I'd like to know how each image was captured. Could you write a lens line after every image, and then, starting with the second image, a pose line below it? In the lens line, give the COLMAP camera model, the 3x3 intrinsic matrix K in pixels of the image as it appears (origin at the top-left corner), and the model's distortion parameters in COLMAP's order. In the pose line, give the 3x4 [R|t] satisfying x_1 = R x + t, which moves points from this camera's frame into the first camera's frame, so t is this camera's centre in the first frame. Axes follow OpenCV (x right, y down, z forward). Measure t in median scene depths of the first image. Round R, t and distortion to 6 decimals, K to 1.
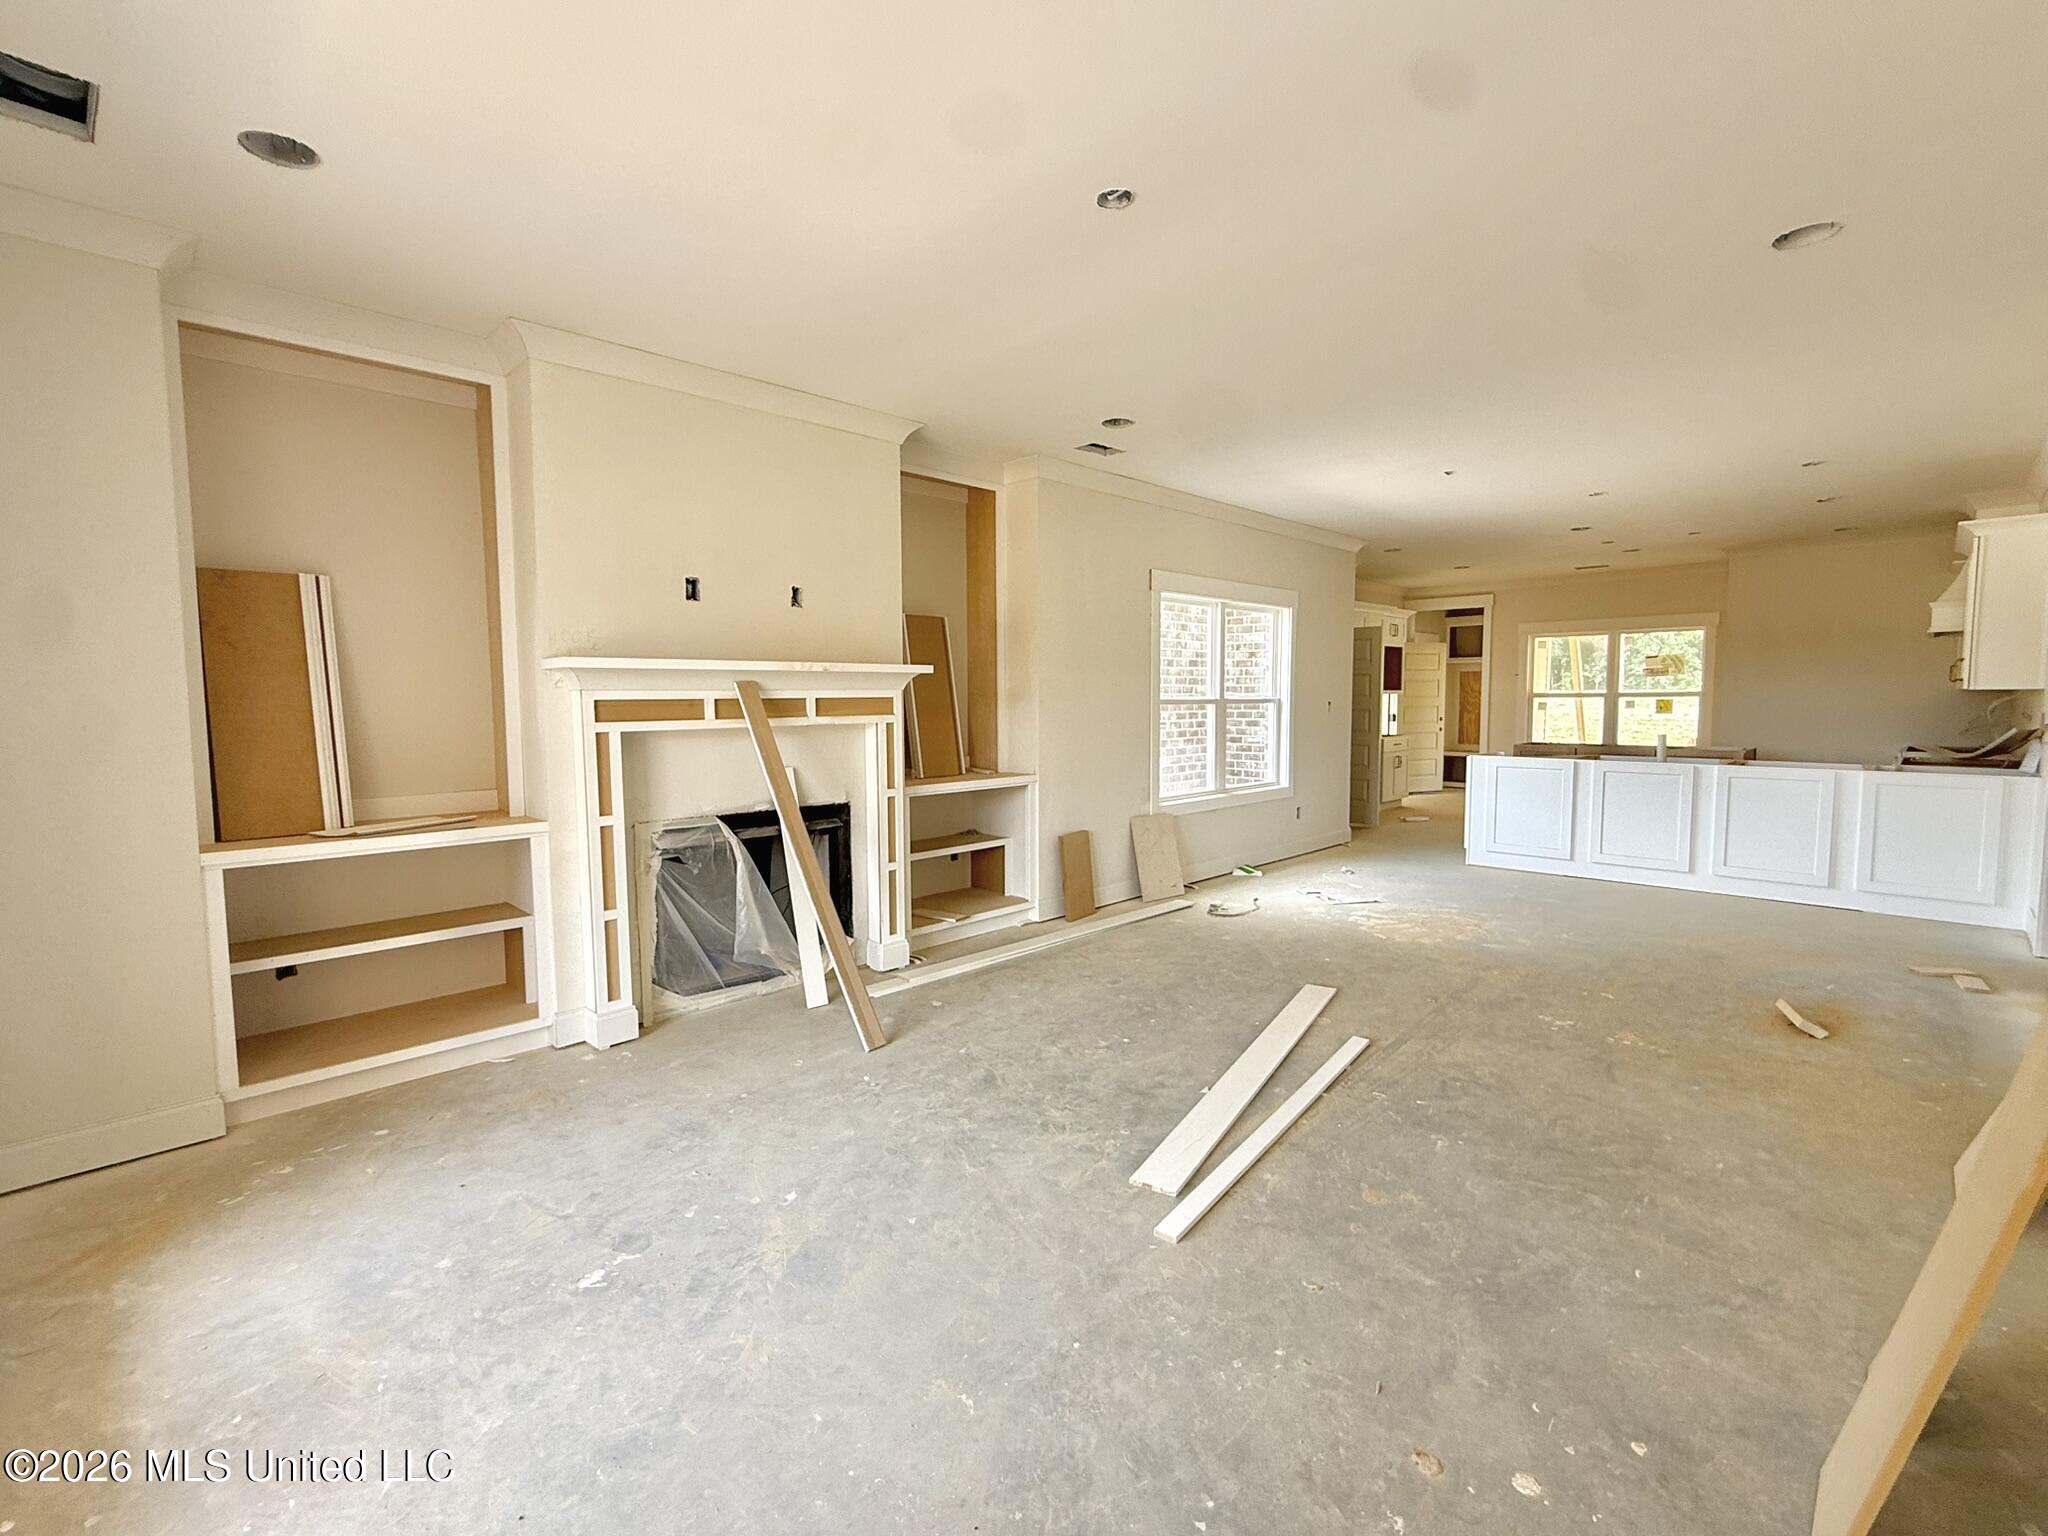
lens RADIAL K [[911.2, 0, 1022.0], [0, 911.2, 766.2], [0, 0, 1]] dist [0.002150, -0.000375]
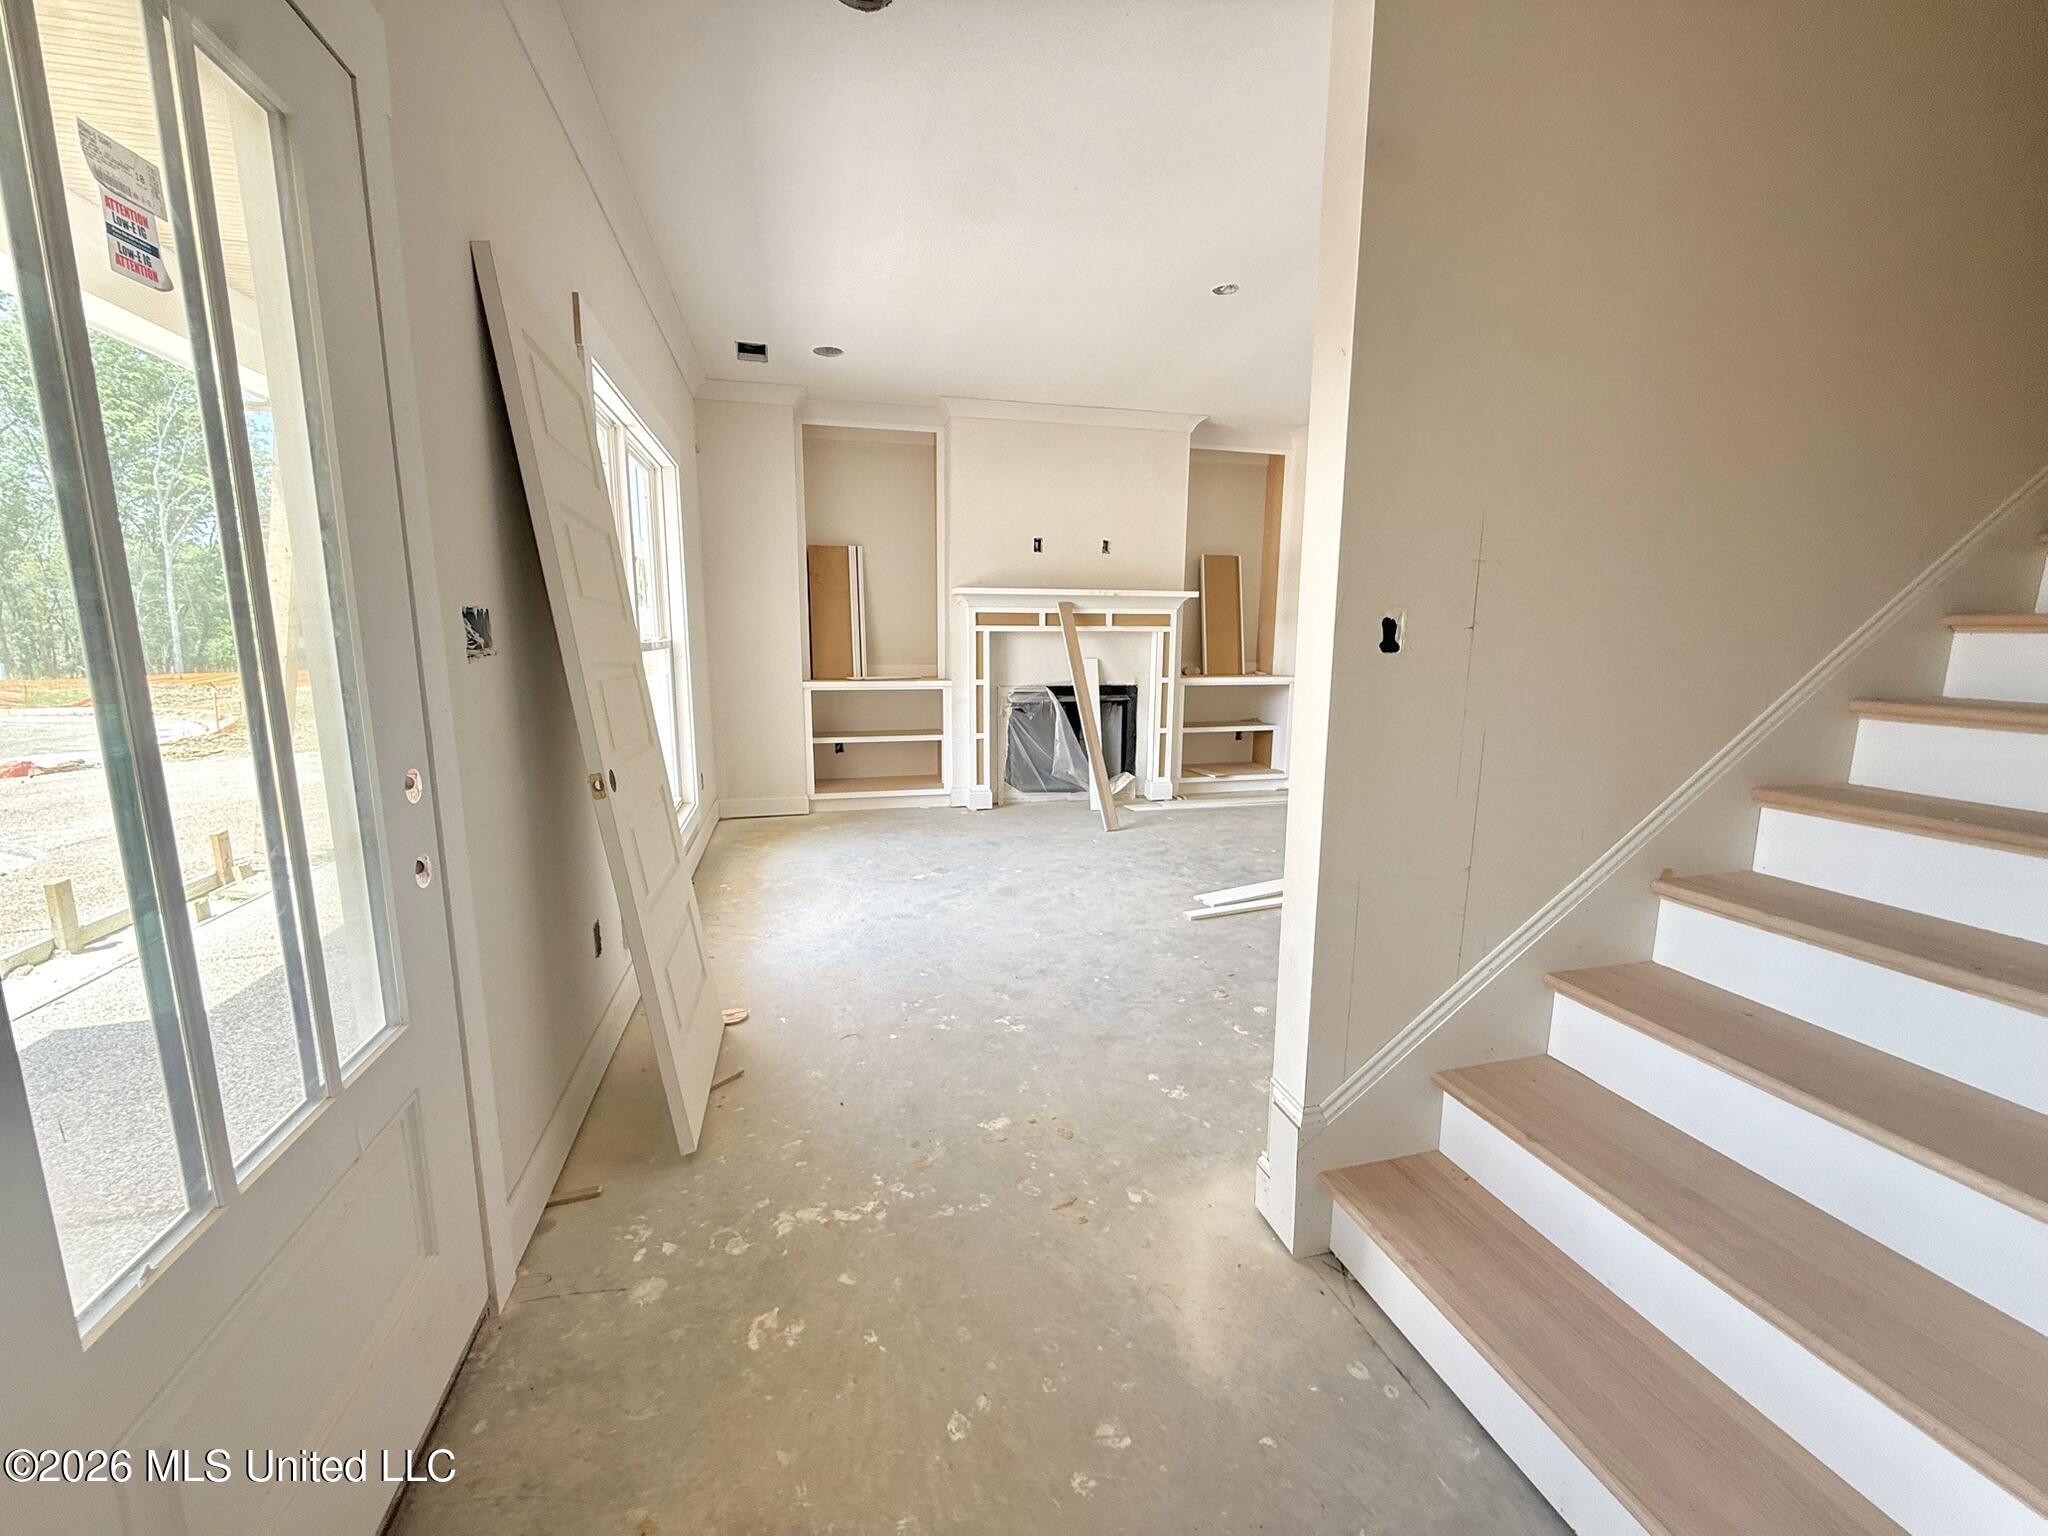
lens RADIAL K [[814.6, 0, 1027.0], [0, 814.6, 765.3], [0, 0, 1]] dist [0.001469, -0.000924]
pose [[0.863512, 0.096670, -0.494977, 0.386910], [-0.051247, 0.993196, 0.104572, 0.046696], [0.501718, -0.064933, 0.862590, -0.297913]]
